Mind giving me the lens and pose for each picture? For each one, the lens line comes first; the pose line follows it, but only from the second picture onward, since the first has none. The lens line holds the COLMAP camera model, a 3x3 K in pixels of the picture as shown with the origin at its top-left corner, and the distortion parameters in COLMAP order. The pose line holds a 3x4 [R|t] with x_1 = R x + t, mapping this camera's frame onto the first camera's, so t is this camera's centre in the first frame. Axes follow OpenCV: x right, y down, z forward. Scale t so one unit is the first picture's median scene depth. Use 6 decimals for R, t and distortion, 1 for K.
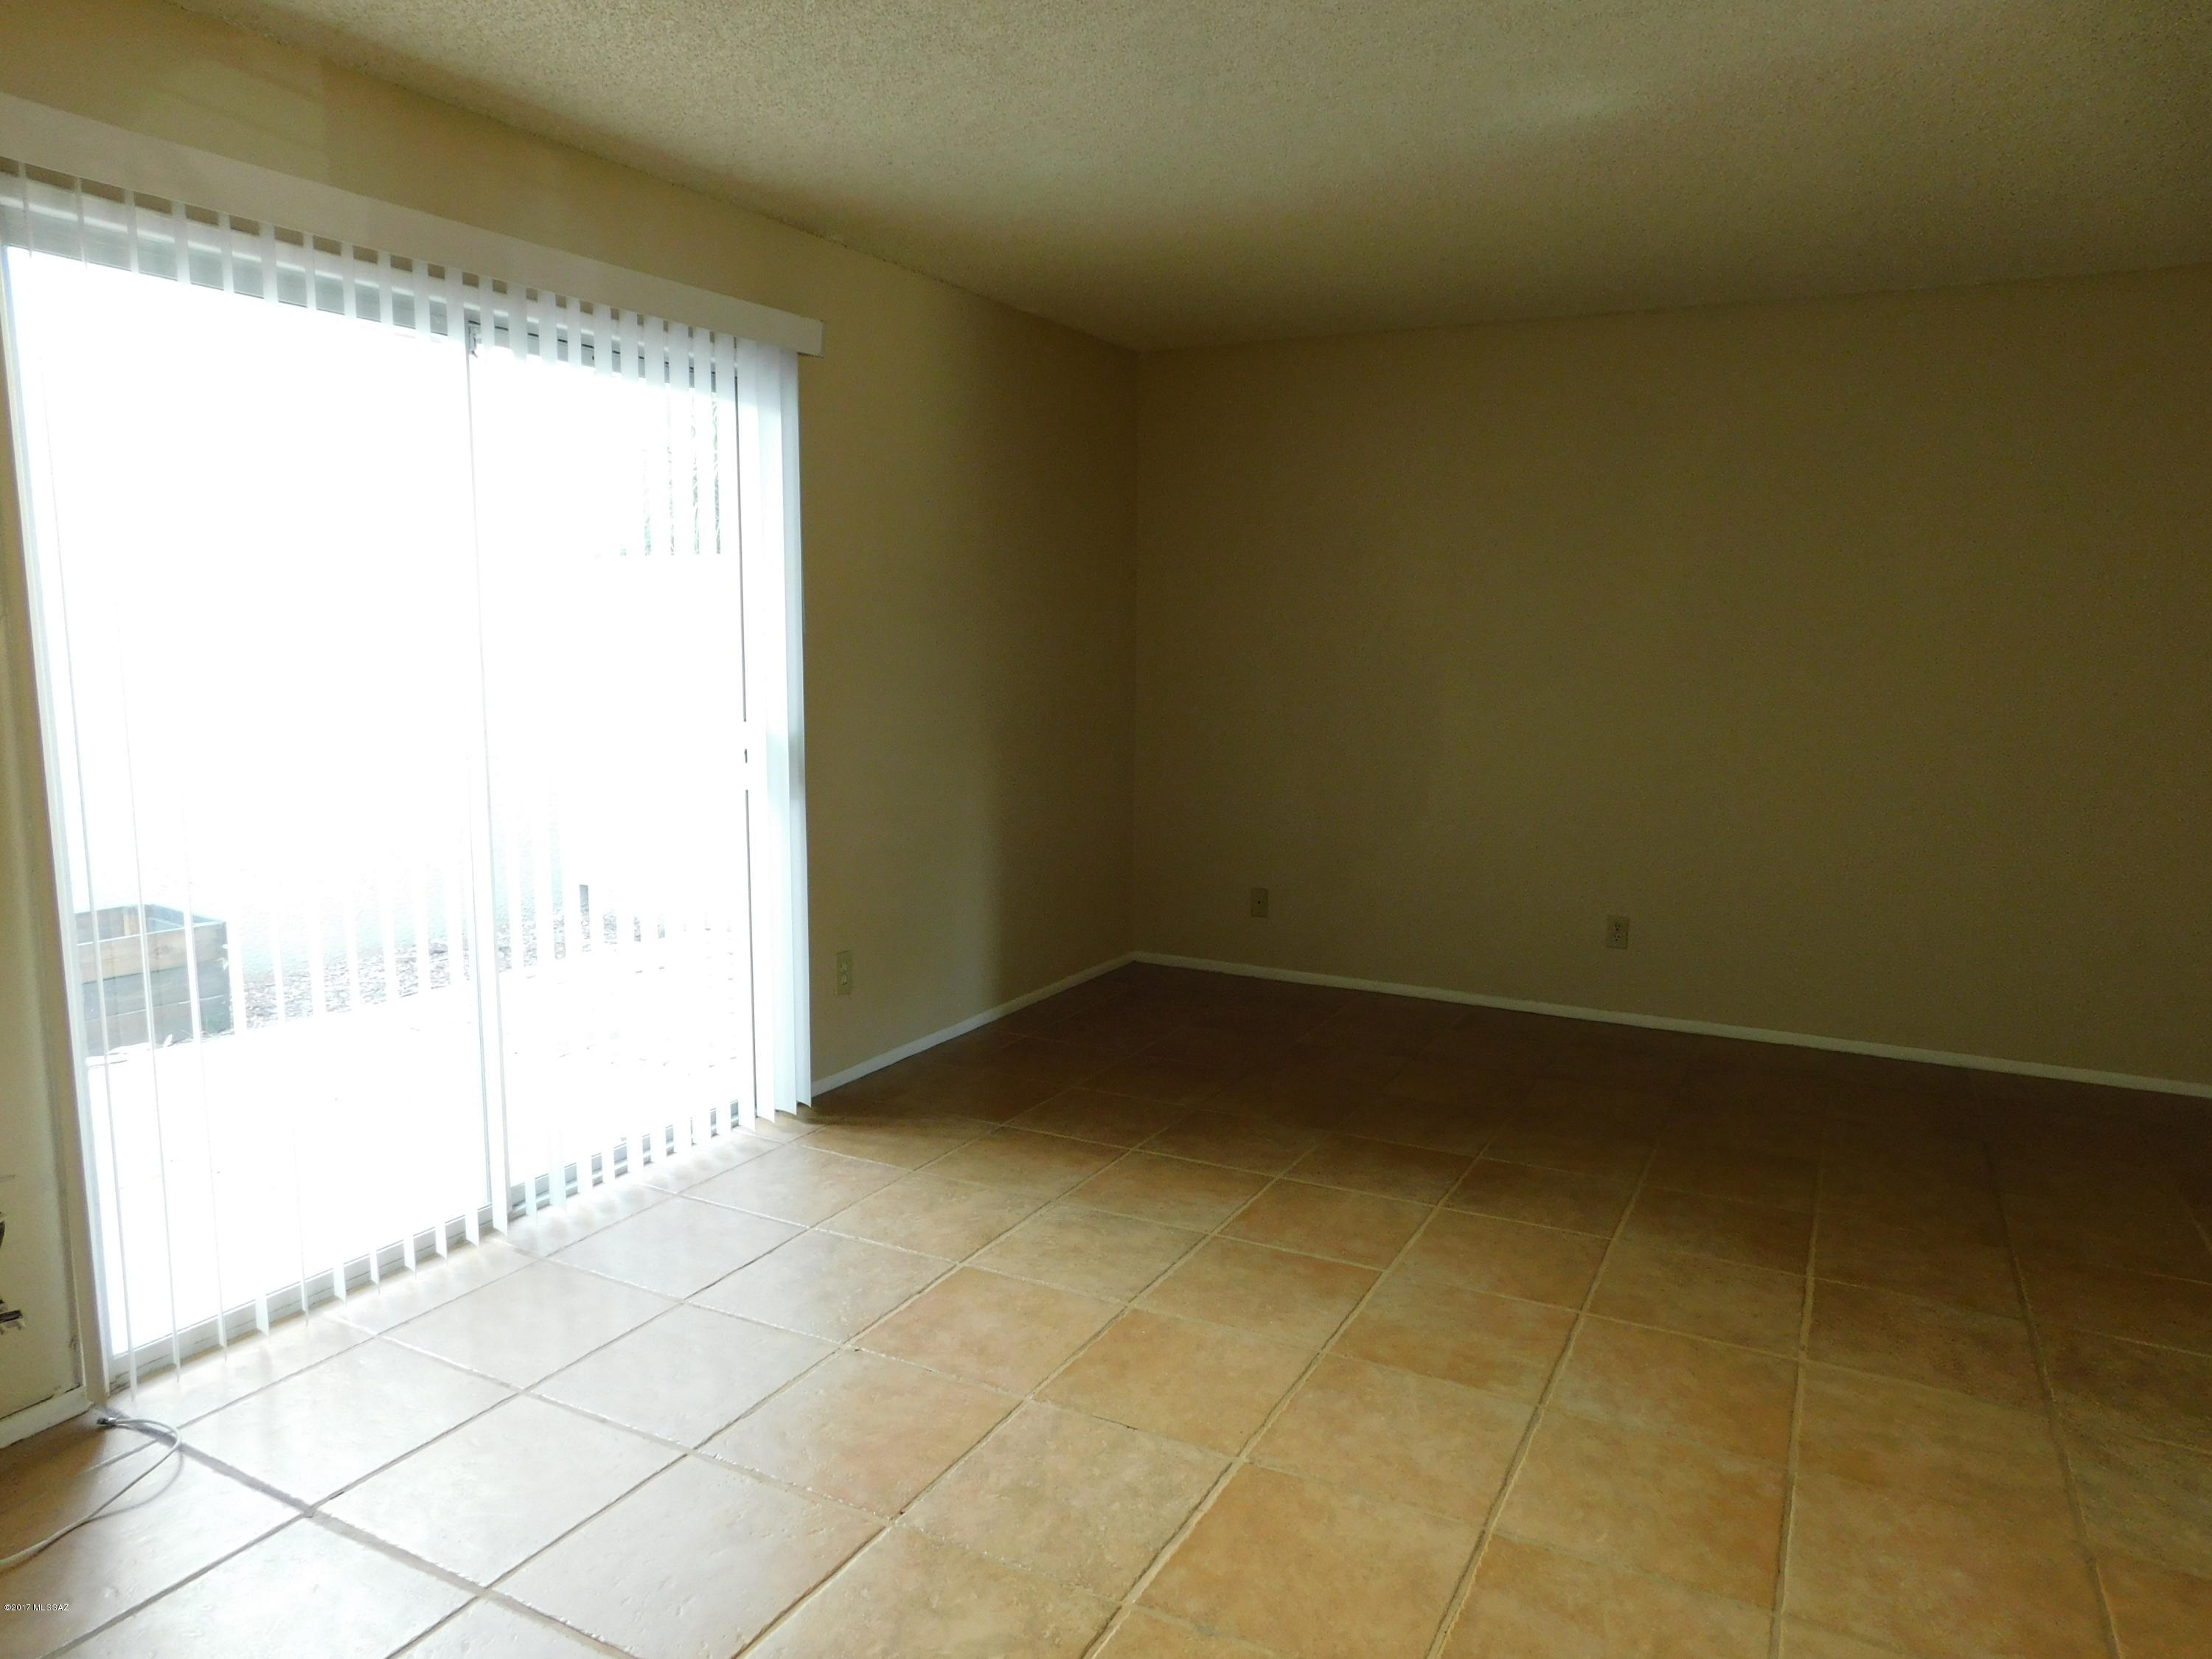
lens RADIAL K [[1453.2, 0, 1094.0], [0, 1453.2, 828.6], [0, 0, 1]] dist [-0.049314, 0.035100]
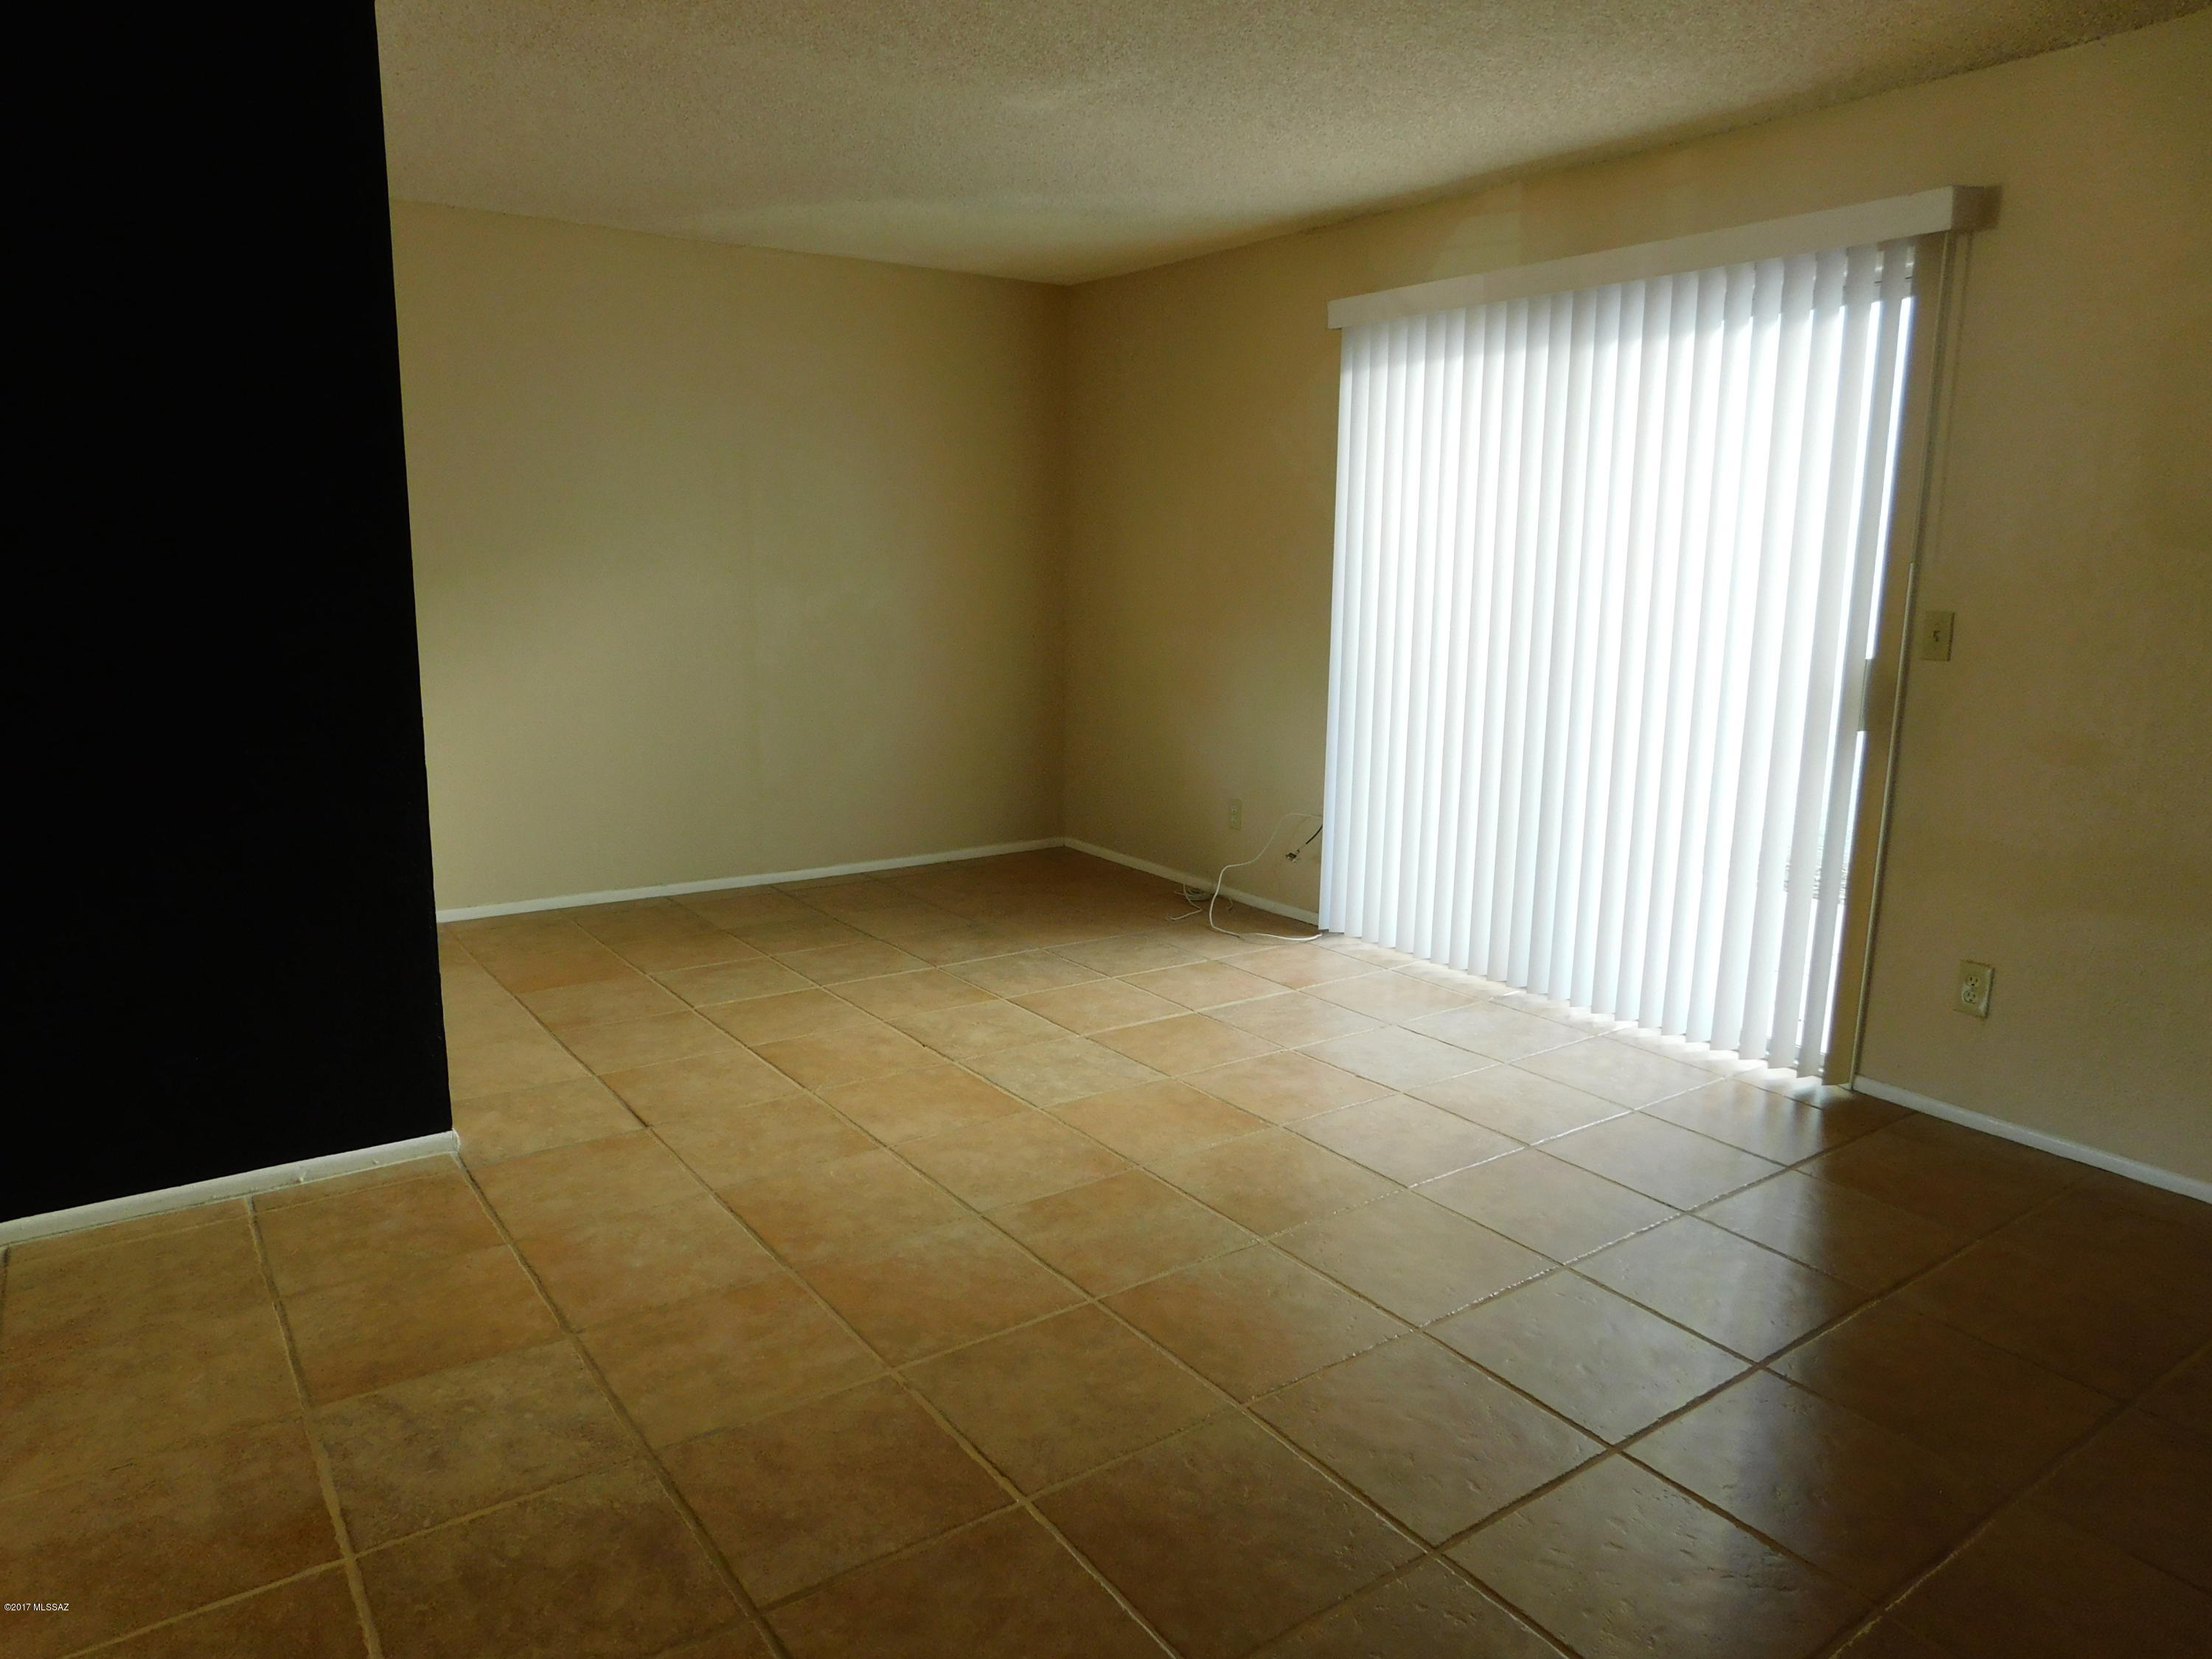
lens RADIAL K [[1453.2, 0, 1105.5], [0, 1453.2, 830.0], [0, 0, 1]] dist [-0.049314, 0.035100]
pose [[-0.446569, 0.162962, -0.879784, 1.328613], [-0.125875, 0.962053, 0.242094, -0.200427], [0.885851, 0.218855, -0.409110, 1.614598]]
